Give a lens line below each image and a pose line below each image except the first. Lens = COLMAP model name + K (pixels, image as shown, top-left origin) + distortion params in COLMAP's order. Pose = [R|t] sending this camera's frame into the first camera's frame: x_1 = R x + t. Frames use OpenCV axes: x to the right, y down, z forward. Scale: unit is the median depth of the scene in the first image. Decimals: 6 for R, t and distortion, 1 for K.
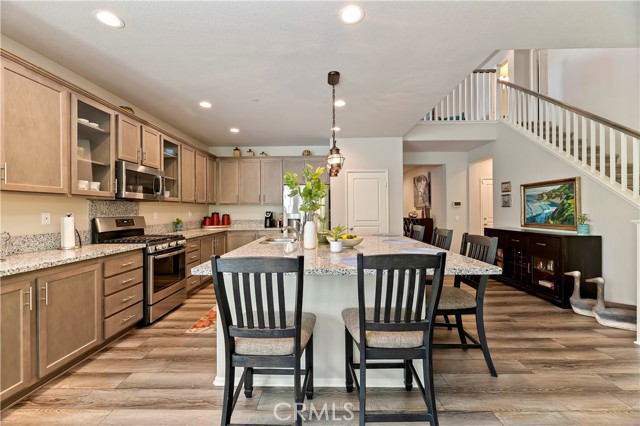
lens RADIAL K [[264.5, 0, 319.0], [0, 264.5, 204.1], [0, 0, 1]] dist [-0.003064, 0.000229]
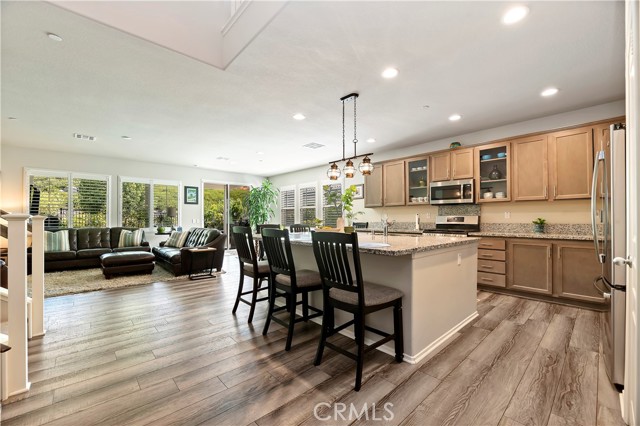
lens RADIAL K [[264.5, 0, 323.3], [0, 264.5, 217.6], [0, 0, 1]] dist [-0.003064, 0.000229]
pose [[-0.720009, -0.000287, -0.693964, 0.654529], [0.020221, 0.999567, -0.021394, 0.056831], [0.693670, -0.029436, -0.719692, 1.212837]]
